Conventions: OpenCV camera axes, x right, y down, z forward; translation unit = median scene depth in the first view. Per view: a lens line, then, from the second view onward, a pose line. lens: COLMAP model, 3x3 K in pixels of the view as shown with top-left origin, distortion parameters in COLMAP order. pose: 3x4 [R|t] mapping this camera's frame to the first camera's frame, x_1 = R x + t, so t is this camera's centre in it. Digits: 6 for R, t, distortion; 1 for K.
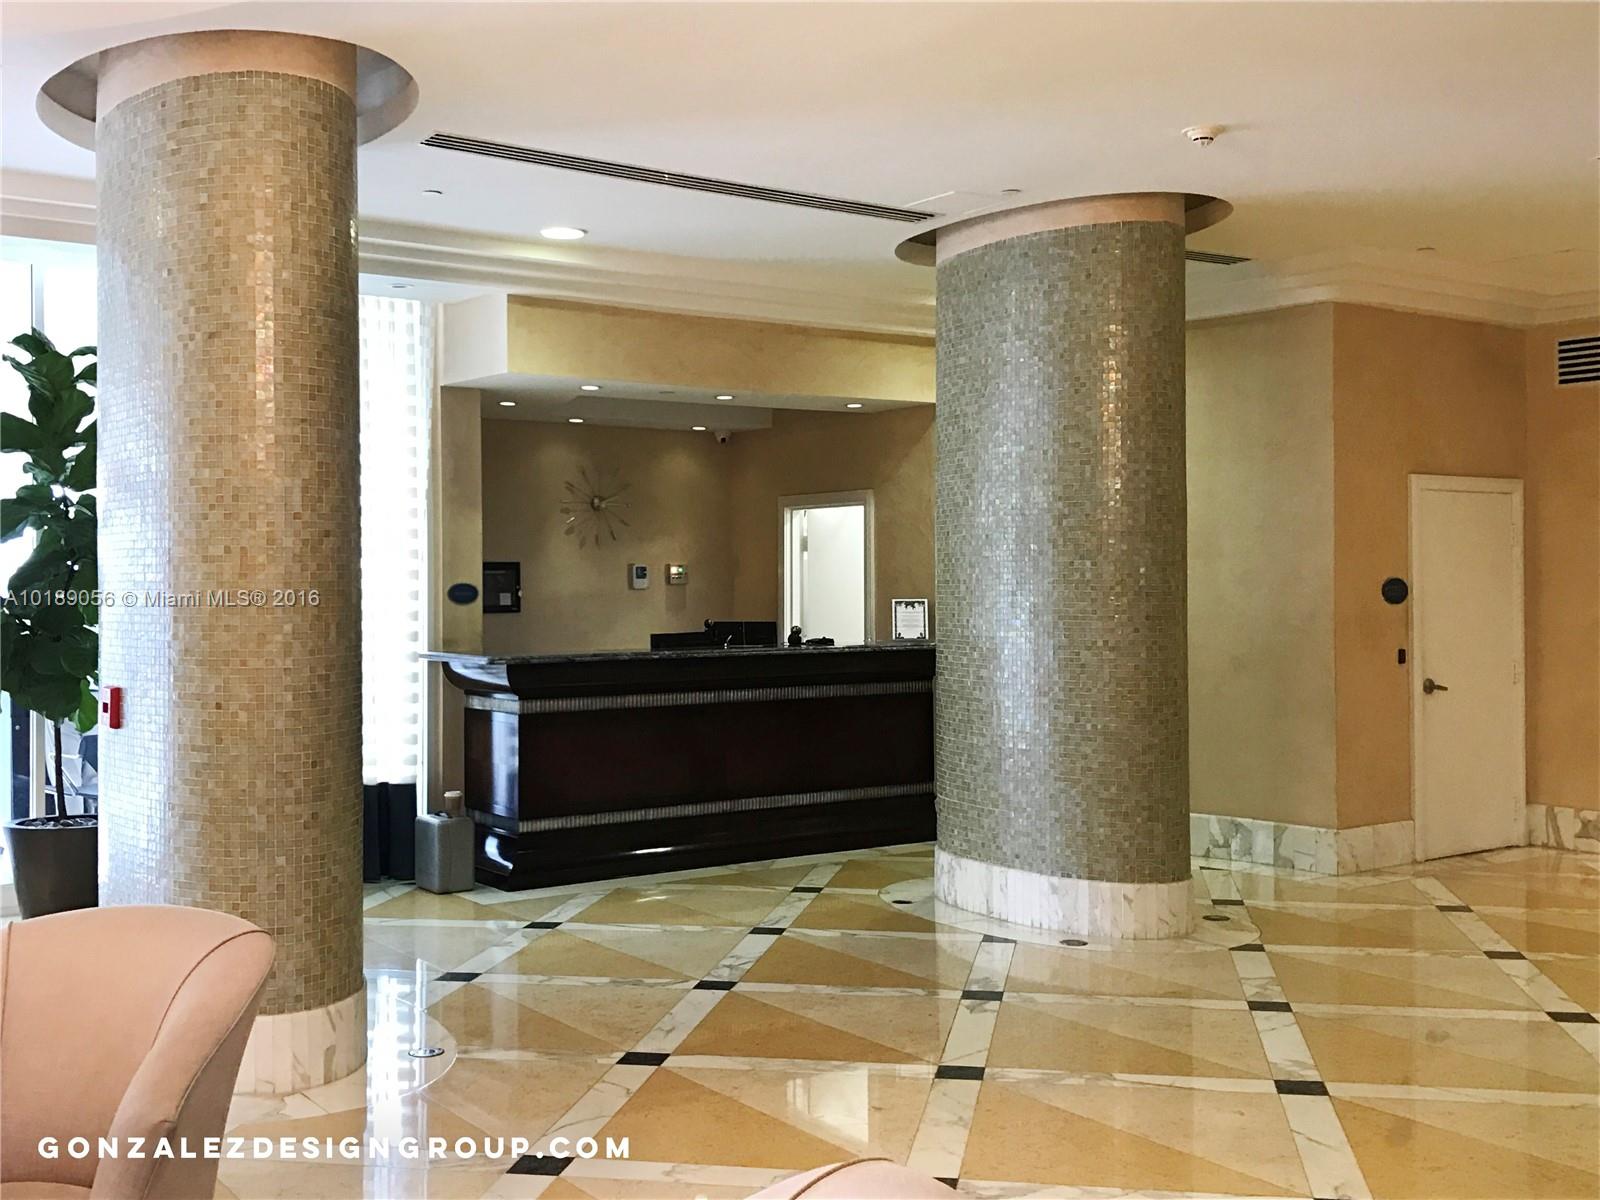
lens RADIAL K [[1709.2, 0, 800.8], [0, 1709.2, 598.4], [0, 0, 1]] dist [0.017717, 0.000000]
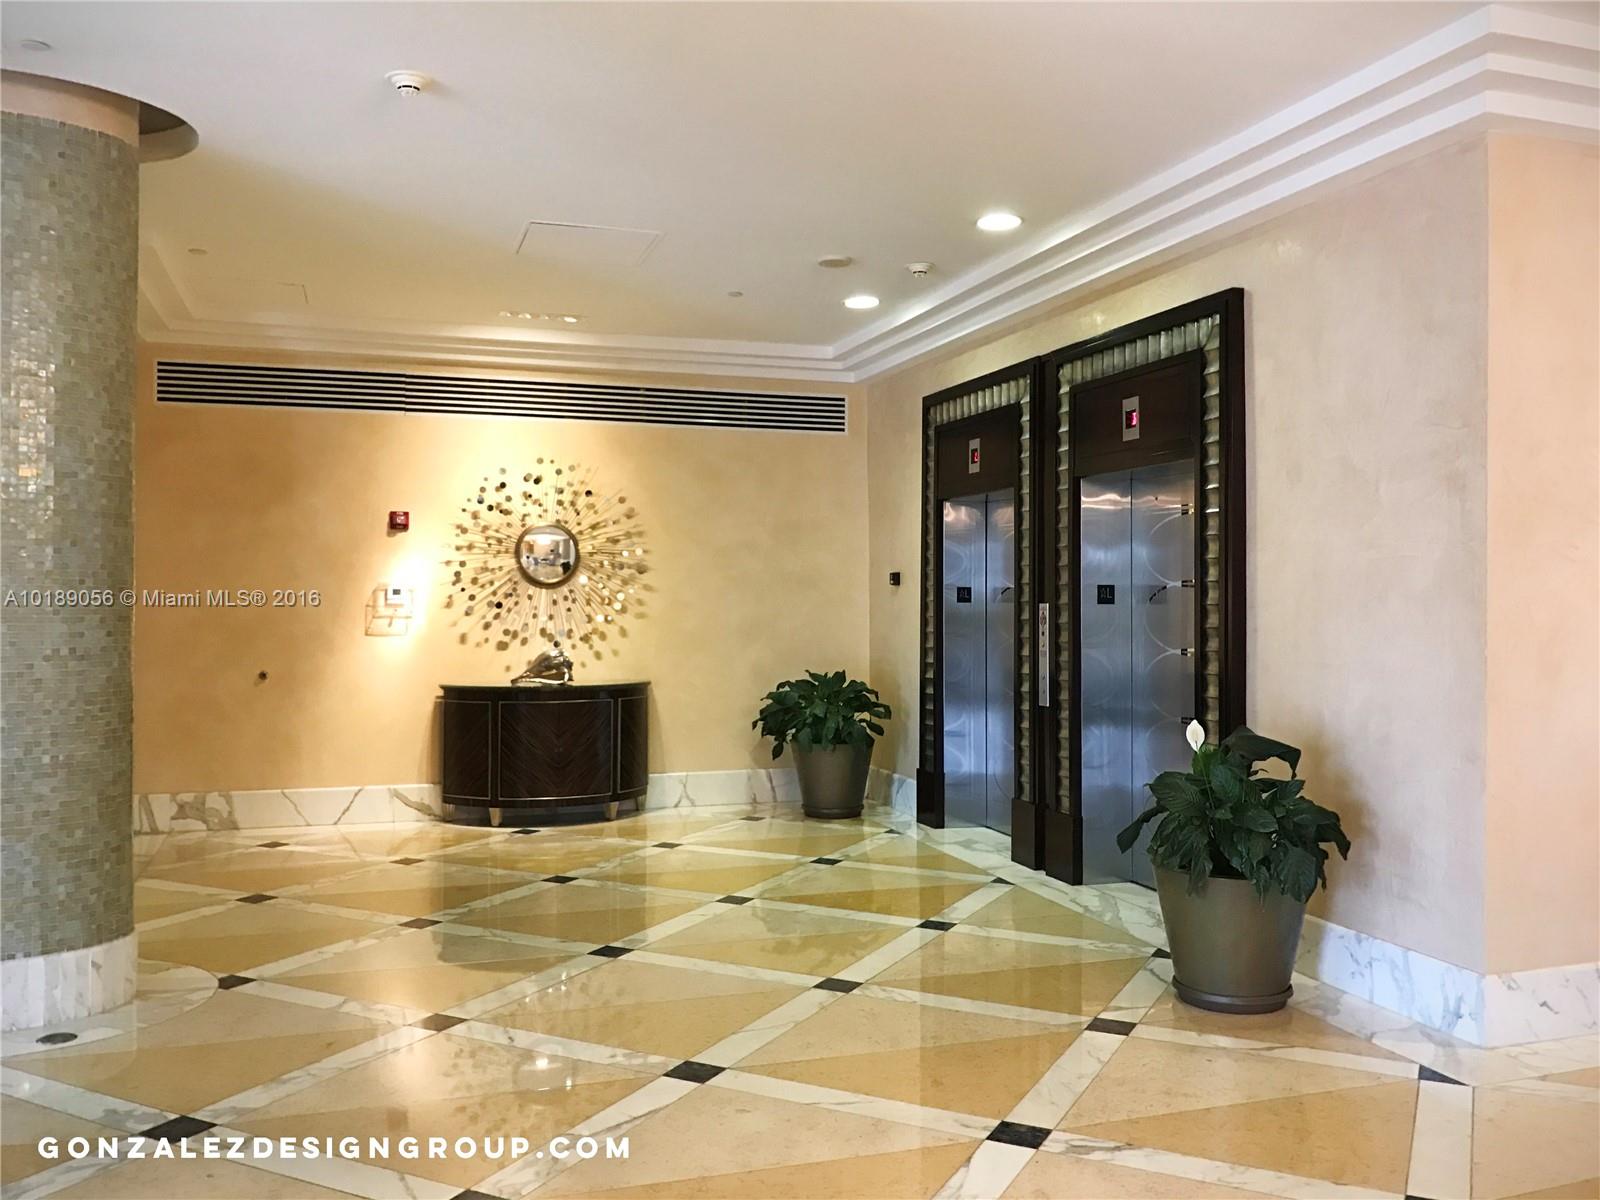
lens RADIAL K [[1325.2, 0, 801.2], [0, 1325.2, 597.5], [0, 0, 1]] dist [-0.016385, -0.014119]
pose [[0.270463, 0.001751, 0.962729, -0.317247], [0.007111, 0.999967, -0.003817, 0.005923], [-0.962704, 0.007879, 0.270441, 0.505180]]
